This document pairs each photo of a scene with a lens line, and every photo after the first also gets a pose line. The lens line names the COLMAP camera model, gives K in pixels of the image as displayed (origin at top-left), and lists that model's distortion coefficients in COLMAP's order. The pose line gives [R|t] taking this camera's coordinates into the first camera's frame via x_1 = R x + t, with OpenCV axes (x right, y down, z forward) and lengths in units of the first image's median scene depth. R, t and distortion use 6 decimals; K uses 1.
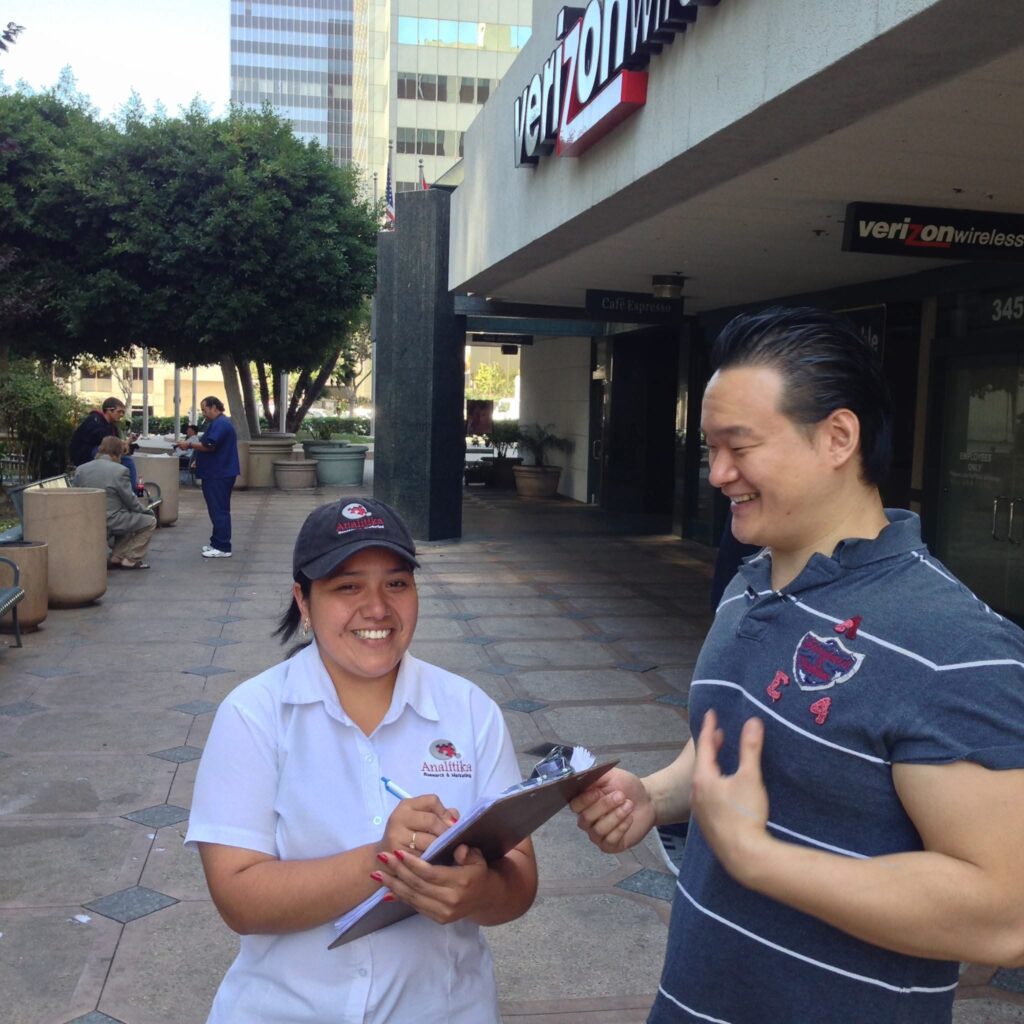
lens RADIAL K [[1240.2, 0, 512.0], [0, 1240.2, 512.0], [0, 0, 1]] dist [0.081781, -0.035262]
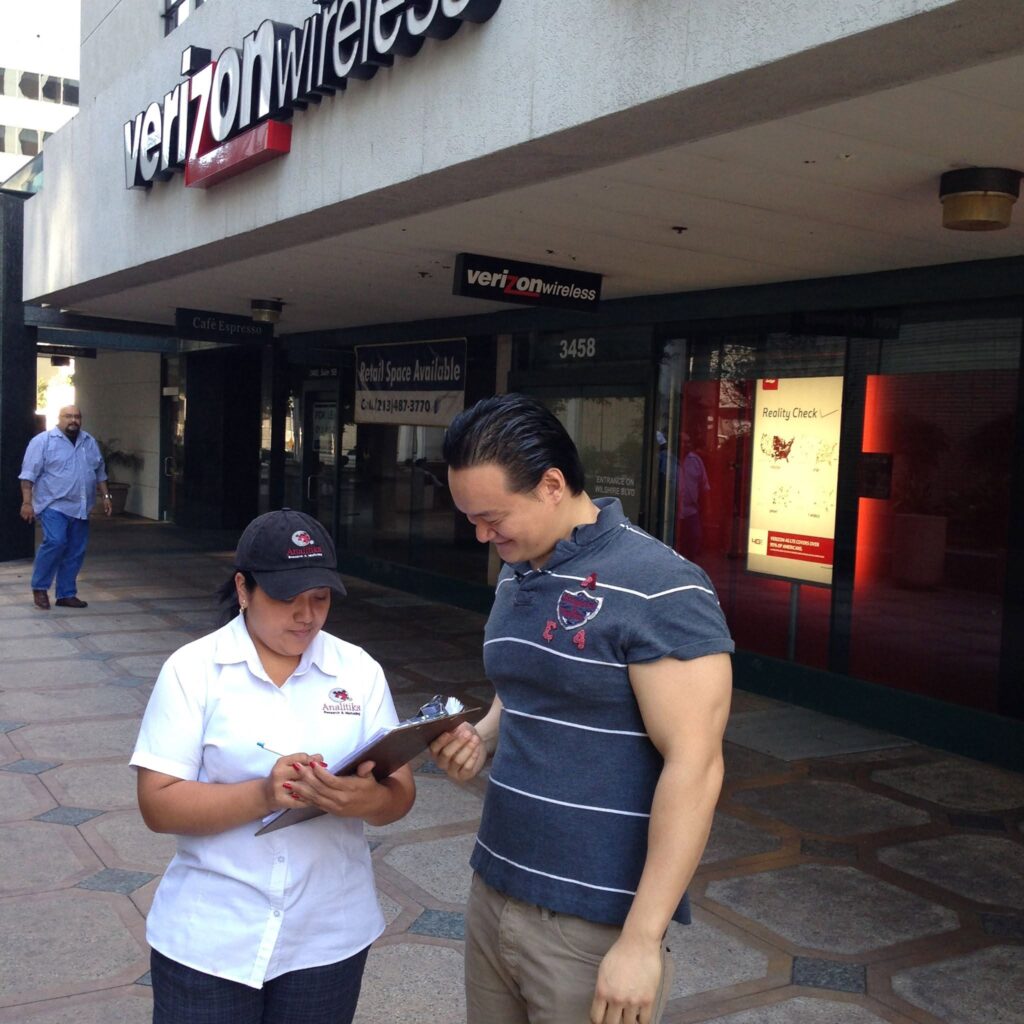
lens RADIAL K [[1240.2, 0, 512.0], [0, 1240.2, 512.0], [0, 0, 1]] dist [0.081781, -0.035262]
pose [[0.933205, -0.011580, 0.359158, -0.082329], [0.016461, 0.999809, -0.010534, 0.003310], [-0.358967, 0.015742, 0.933217, -0.068364]]
